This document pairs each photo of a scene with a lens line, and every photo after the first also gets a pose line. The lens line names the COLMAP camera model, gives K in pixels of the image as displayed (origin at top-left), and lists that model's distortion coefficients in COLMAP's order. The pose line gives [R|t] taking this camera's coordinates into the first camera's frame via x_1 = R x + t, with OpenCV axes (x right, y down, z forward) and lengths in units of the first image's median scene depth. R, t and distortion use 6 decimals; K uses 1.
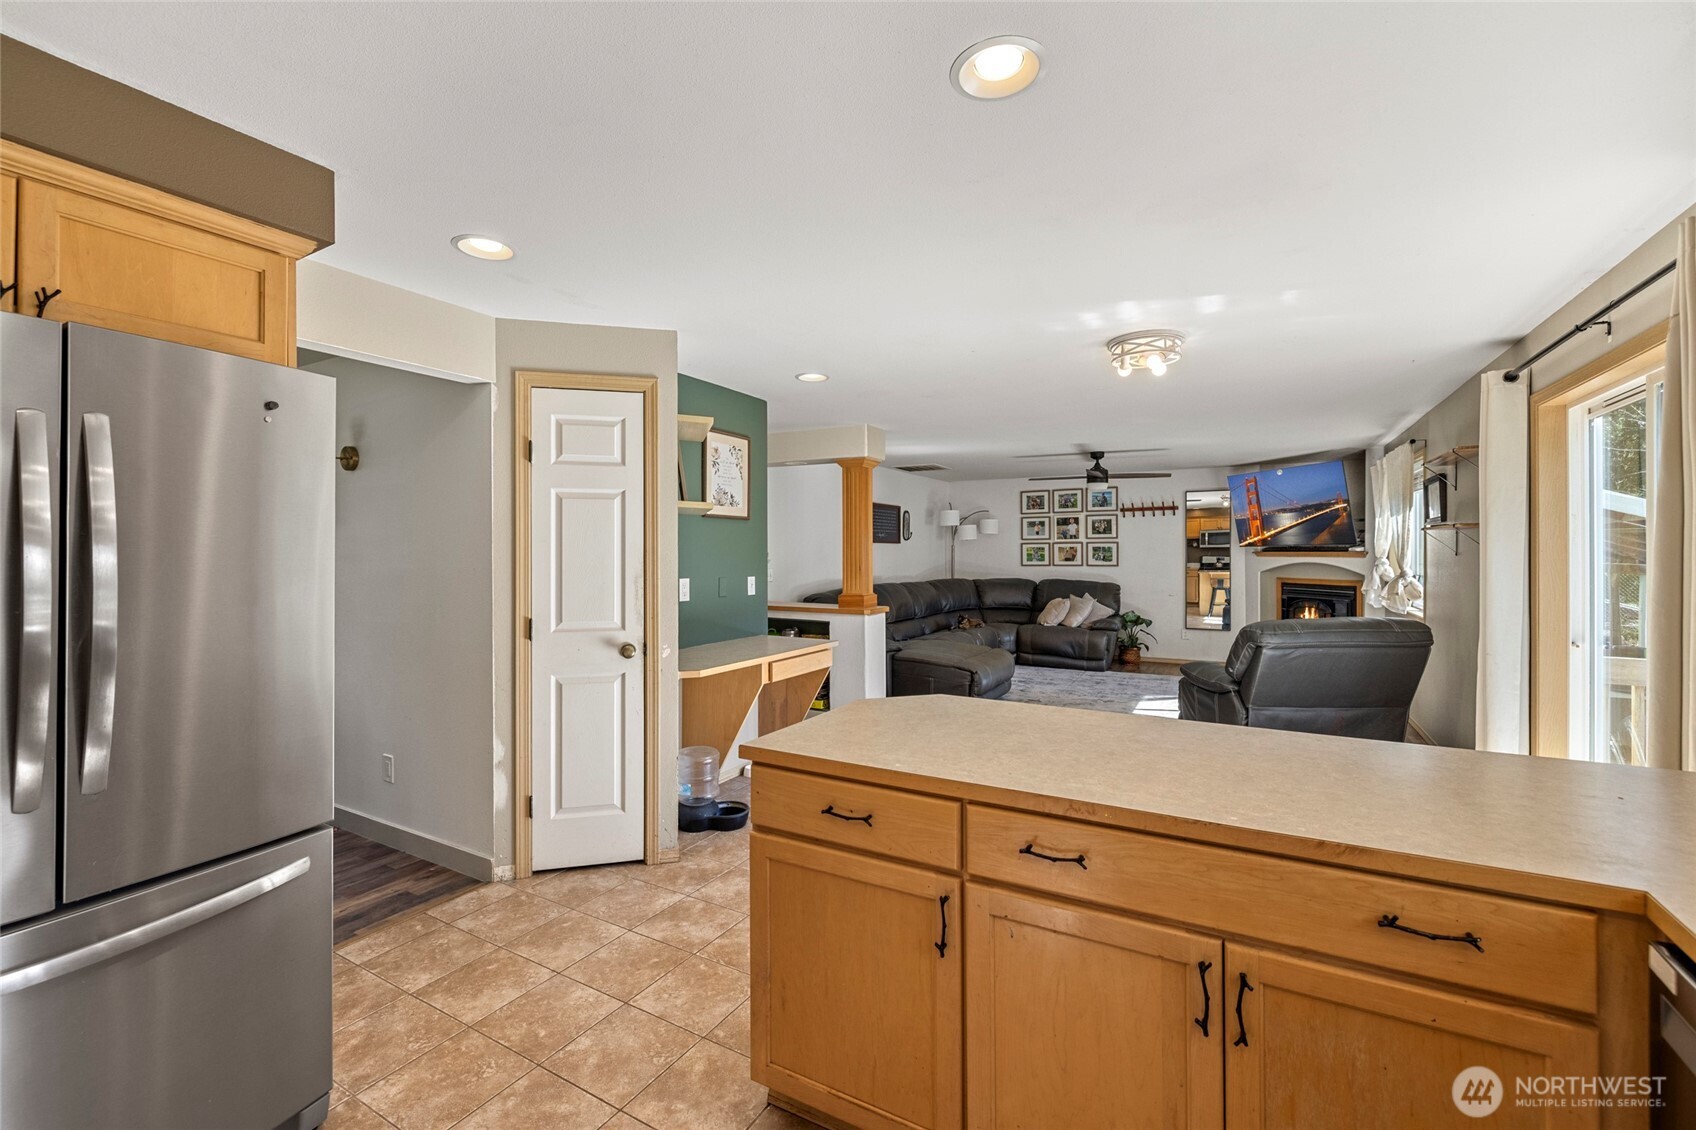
lens RADIAL K [[721.3, 0, 838.6], [0, 721.3, 549.2], [0, 0, 1]] dist [-0.000674, -0.000335]
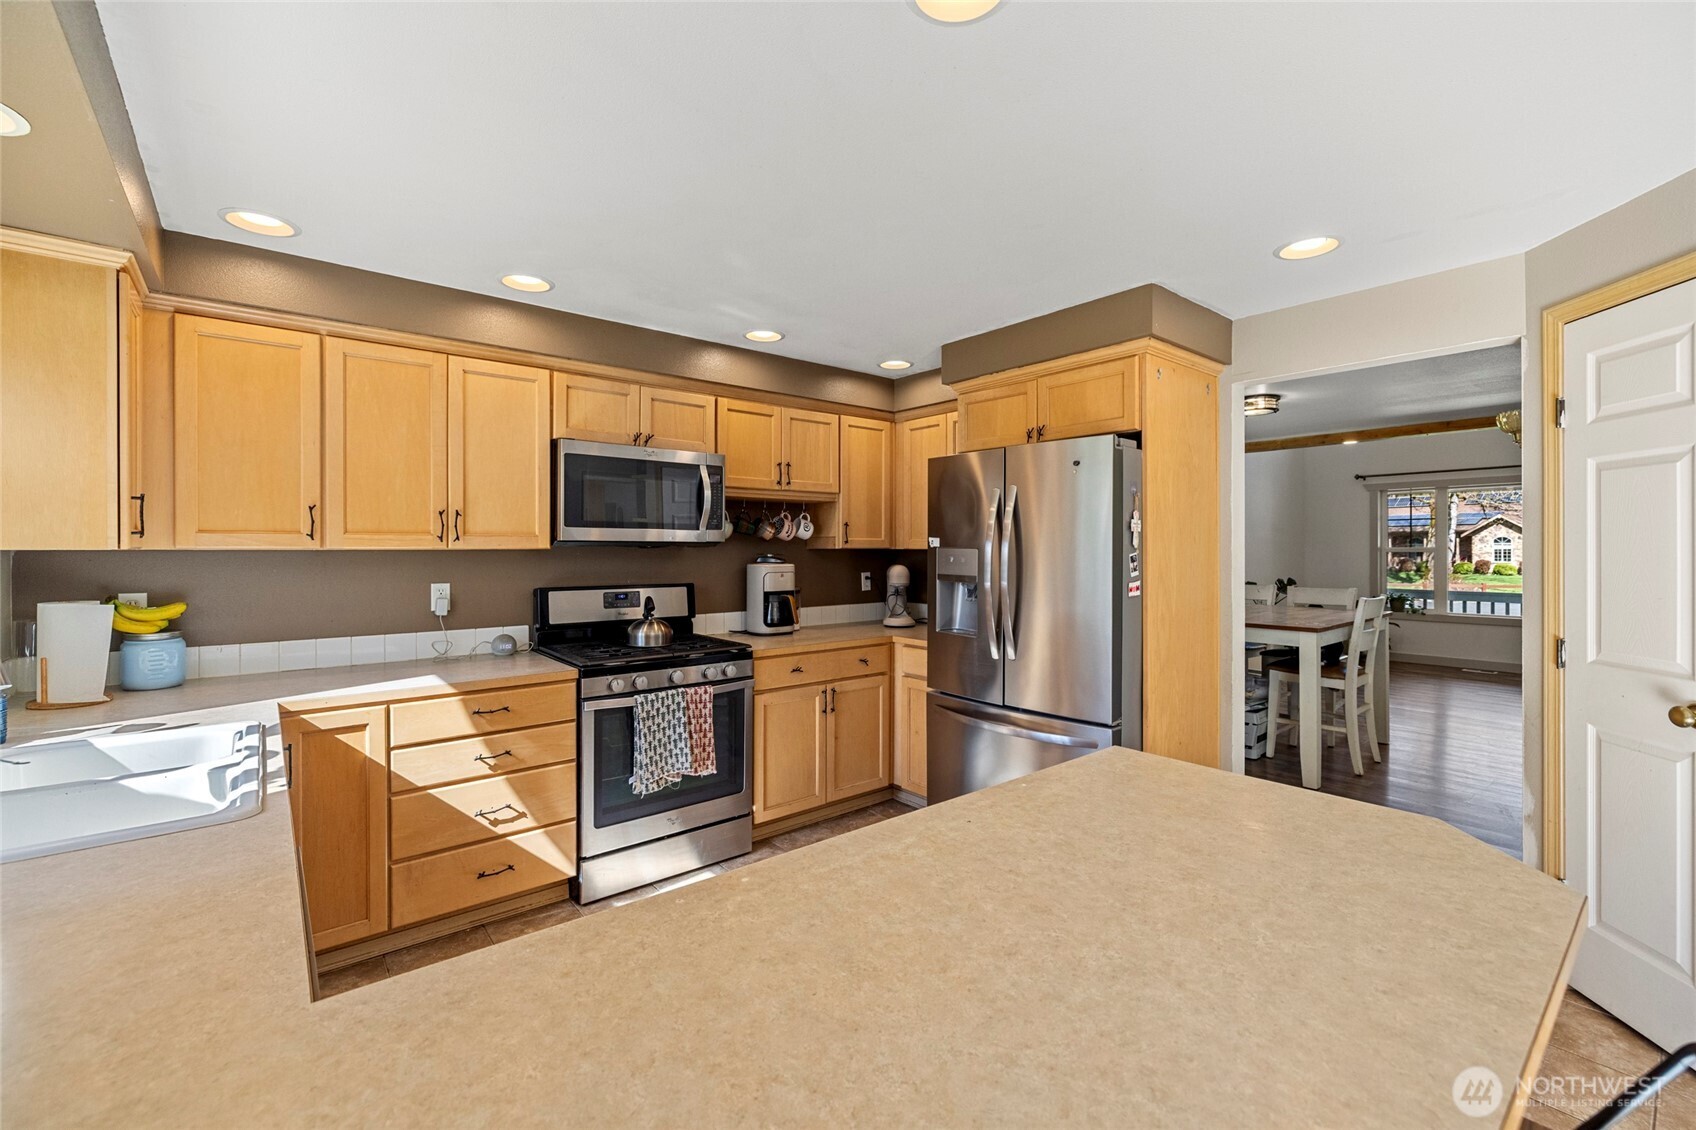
lens RADIAL K [[711.4, 0, 842.3], [0, 711.4, 551.4], [0, 0, 1]] dist [-0.001822, 0.000182]
pose [[-0.355145, 0.004833, -0.934799, 0.812375], [0.005609, 0.999980, 0.003039, 0.000421], [0.934794, -0.004164, -0.355165, 0.898148]]
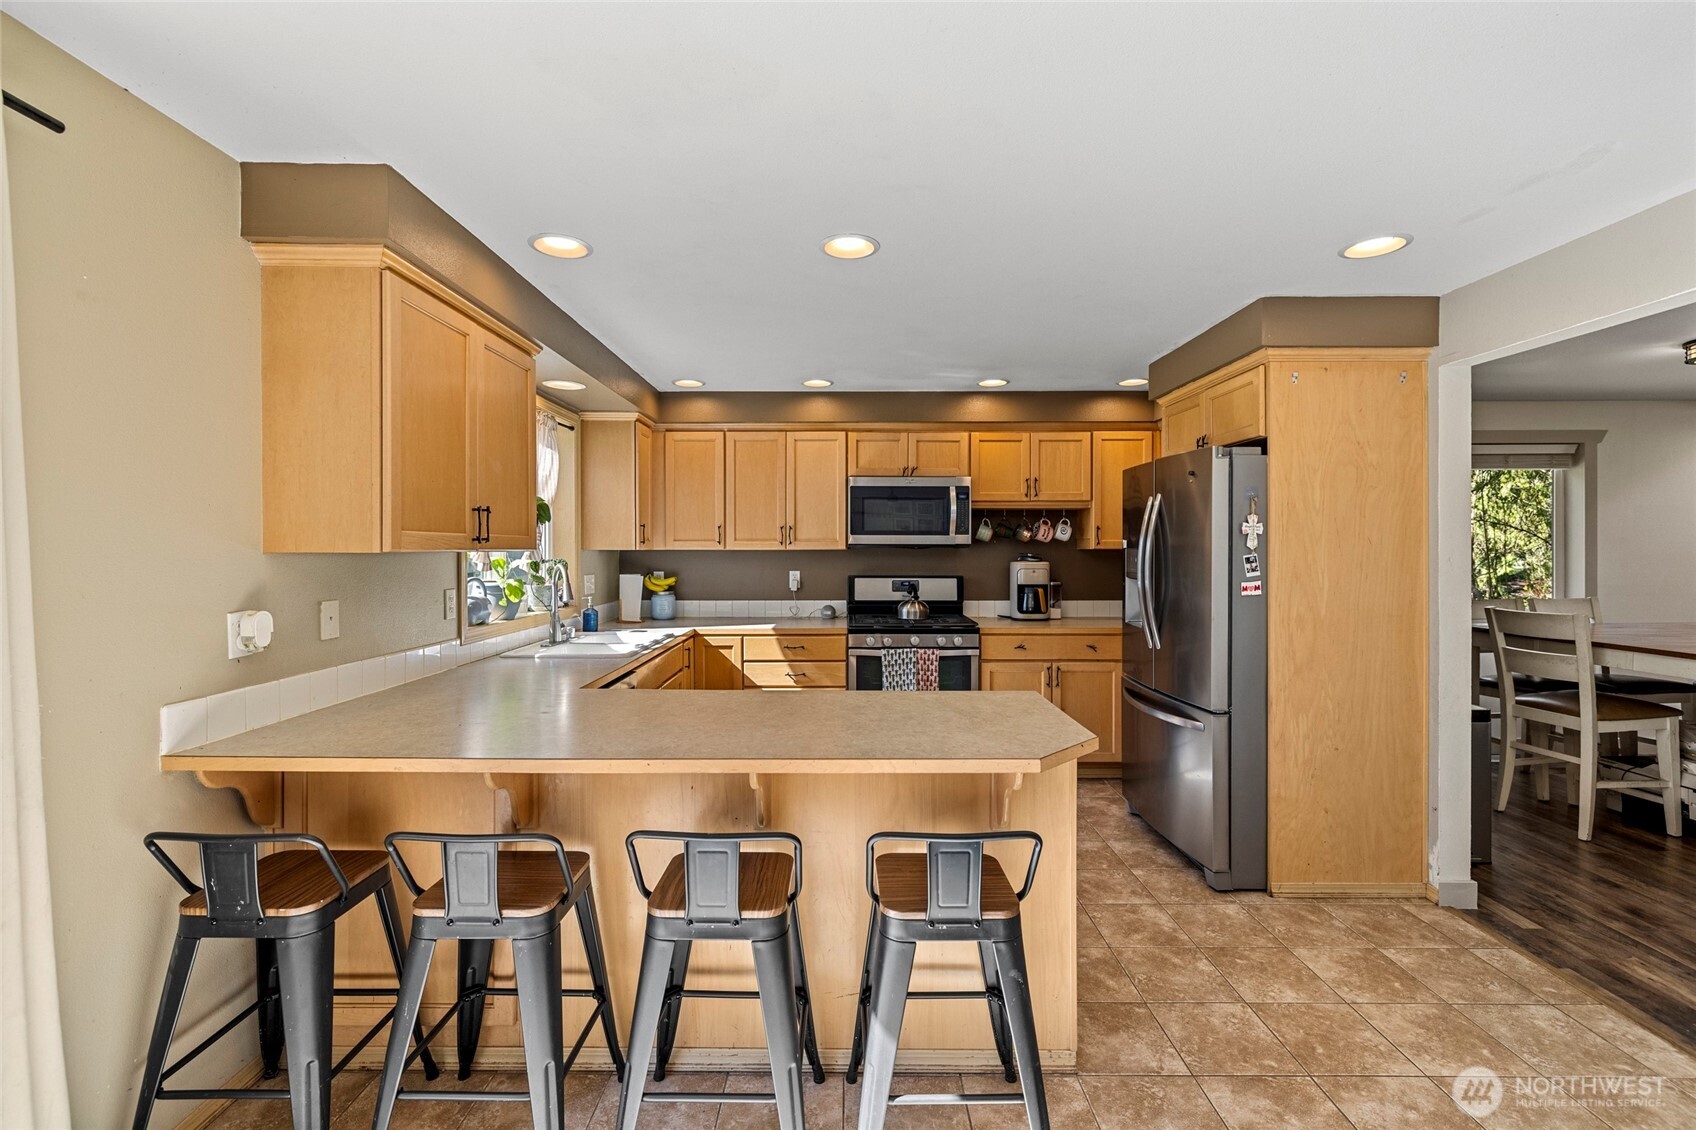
lens RADIAL K [[721.3, 0, 838.6], [0, 721.3, 549.2], [0, 0, 1]] dist [-0.000674, -0.000335]
pose [[-0.870463, 0.002578, -0.492226, 0.784500], [0.003997, 0.999990, -0.001831, -0.000447], [0.492217, -0.003561, -0.870465, 1.818084]]
